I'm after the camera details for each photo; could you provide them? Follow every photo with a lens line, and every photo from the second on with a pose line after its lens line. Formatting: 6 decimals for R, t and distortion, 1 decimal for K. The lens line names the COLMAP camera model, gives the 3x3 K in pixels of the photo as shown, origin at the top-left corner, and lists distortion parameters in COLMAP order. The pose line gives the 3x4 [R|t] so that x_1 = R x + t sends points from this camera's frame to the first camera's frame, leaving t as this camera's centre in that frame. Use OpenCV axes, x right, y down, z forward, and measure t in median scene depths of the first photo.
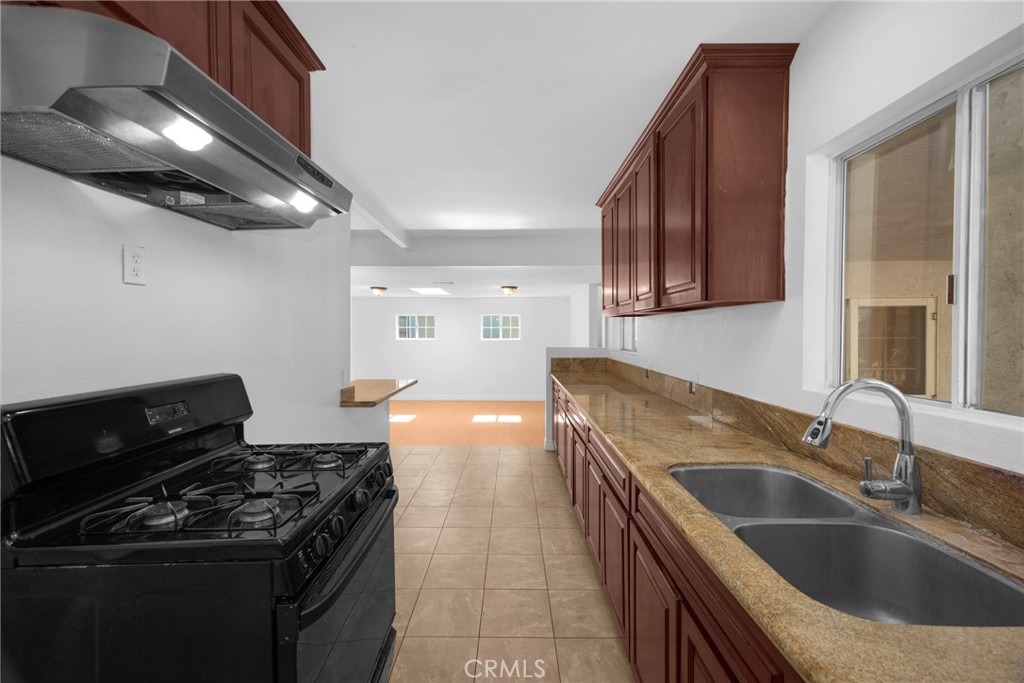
lens RADIAL K [[401.0, 0, 511.3], [0, 401.0, 340.0], [0, 0, 1]] dist [-0.003123, 0.001016]
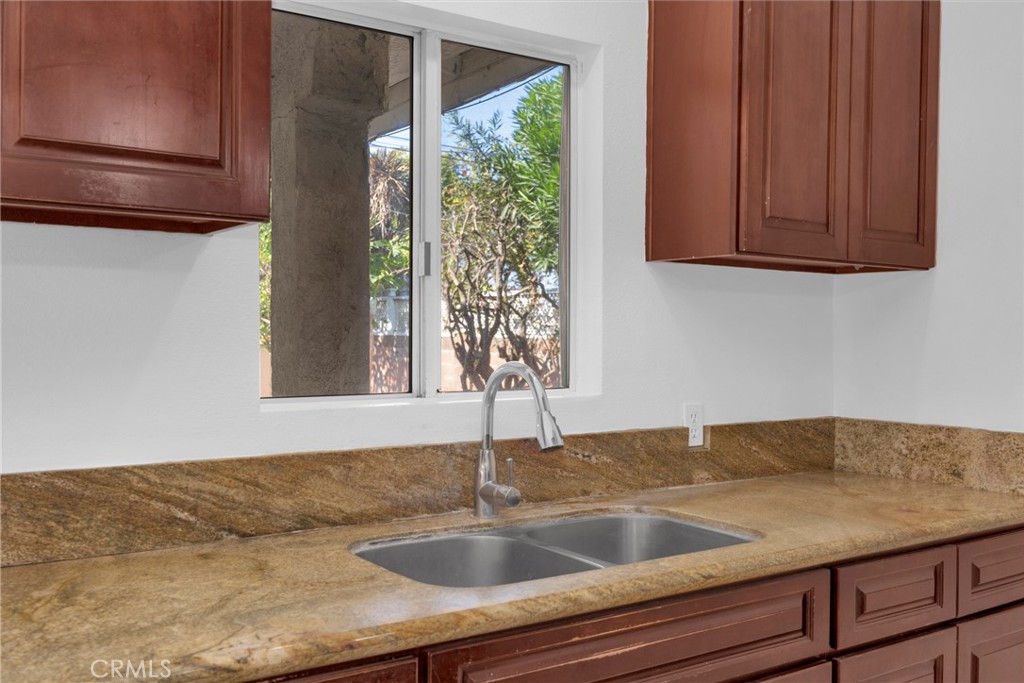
lens RADIAL K [[969.1, 0, 511.2], [0, 969.1, 341.4], [0, 0, 1]] dist [-0.016012, 0.000000]
pose [[-0.574067, -0.002922, 0.818803, -0.582566], [0.014381, 0.999803, 0.013651, 0.020938], [-0.818682, 0.019612, -0.573912, 1.683445]]
